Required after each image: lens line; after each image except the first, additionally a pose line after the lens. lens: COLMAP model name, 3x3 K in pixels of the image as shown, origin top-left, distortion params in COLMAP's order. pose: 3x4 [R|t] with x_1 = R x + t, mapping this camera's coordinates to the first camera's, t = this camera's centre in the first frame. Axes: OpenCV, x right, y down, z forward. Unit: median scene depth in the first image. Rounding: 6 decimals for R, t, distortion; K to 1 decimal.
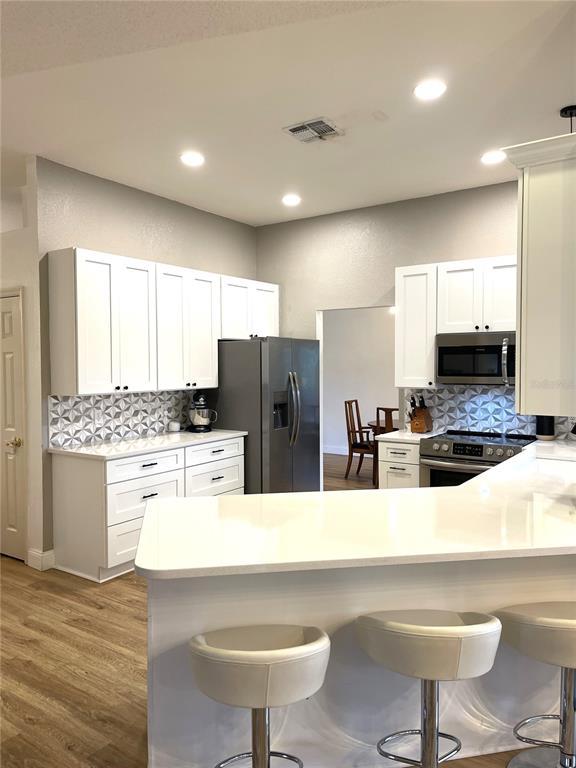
lens RADIAL K [[575.8, 0, 290.6], [0, 575.8, 384.9], [0, 0, 1]] dist [0.068478, -0.092095]
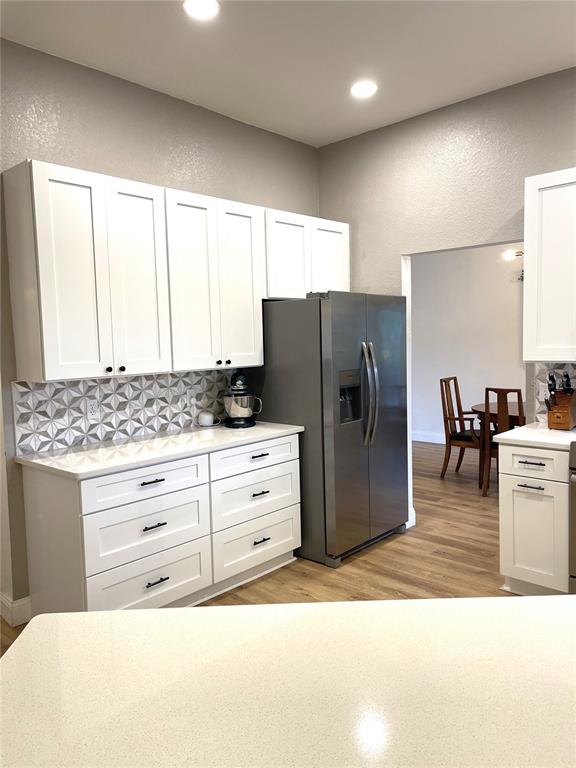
lens RADIAL K [[575.8, 0, 283.4], [0, 575.8, 387.8], [0, 0, 1]] dist [0.068478, -0.092095]
pose [[0.987124, -0.008149, -0.159751, 0.014959], [0.016319, 0.998621, 0.049897, -0.003297], [0.159124, -0.051862, 0.985895, 0.293594]]
